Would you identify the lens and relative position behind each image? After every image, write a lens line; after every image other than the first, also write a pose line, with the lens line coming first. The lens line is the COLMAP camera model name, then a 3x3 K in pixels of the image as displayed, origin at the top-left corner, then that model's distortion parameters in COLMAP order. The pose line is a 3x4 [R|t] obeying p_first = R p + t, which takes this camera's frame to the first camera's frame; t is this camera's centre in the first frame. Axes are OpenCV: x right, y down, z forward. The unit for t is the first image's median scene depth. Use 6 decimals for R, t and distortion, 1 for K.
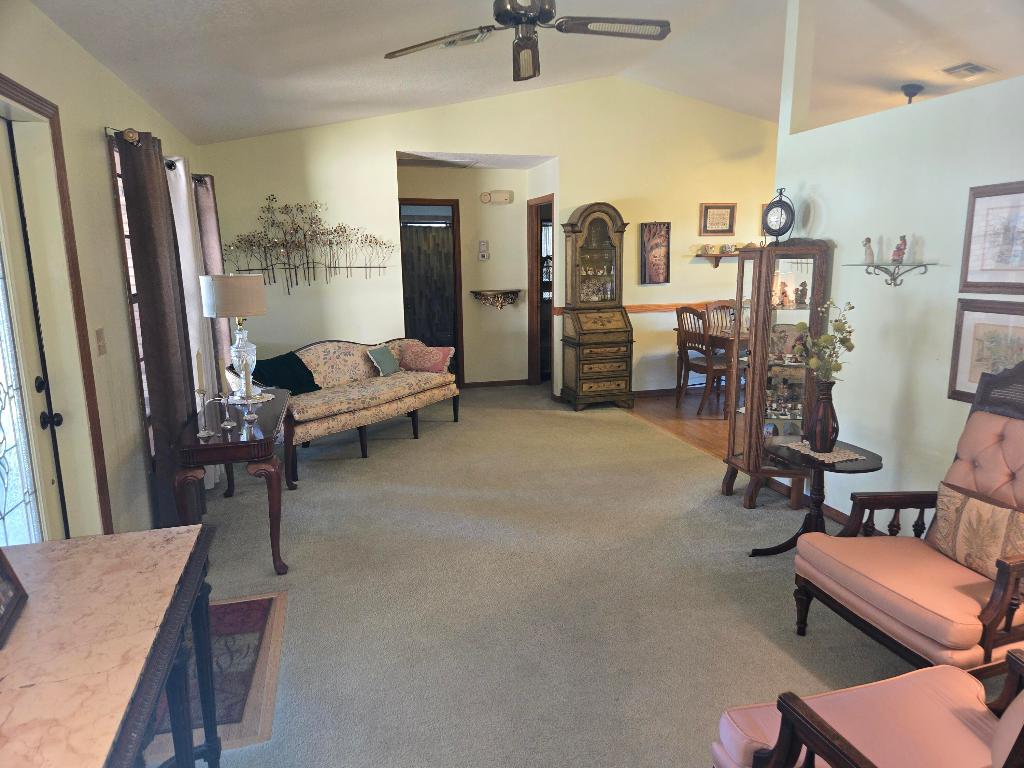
lens RADIAL K [[683.8, 0, 519.8], [0, 683.8, 386.0], [0, 0, 1]] dist [0.080841, -0.071956]
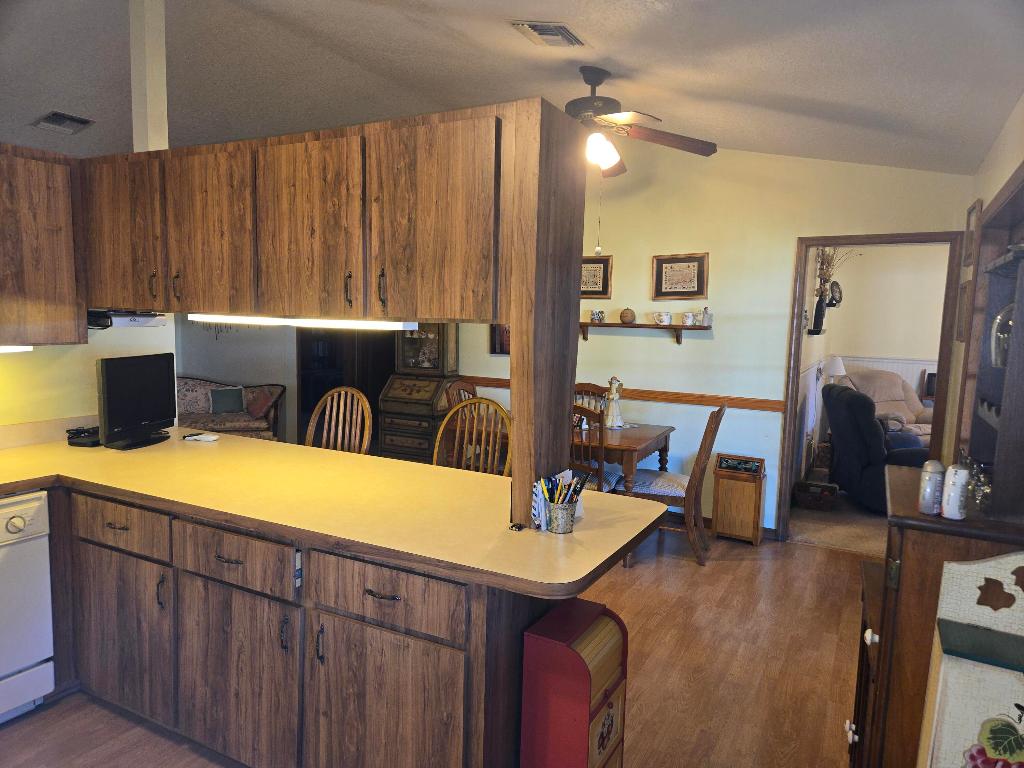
lens RADIAL K [[683.8, 0, 519.8], [0, 683.8, 386.0], [0, 0, 1]] dist [0.080841, -0.071956]
pose [[0.696138, 0.109744, -0.709470, 0.769819], [-0.169918, 0.985354, -0.014306, -0.100739], [0.697509, 0.130511, 0.704591, 0.434764]]
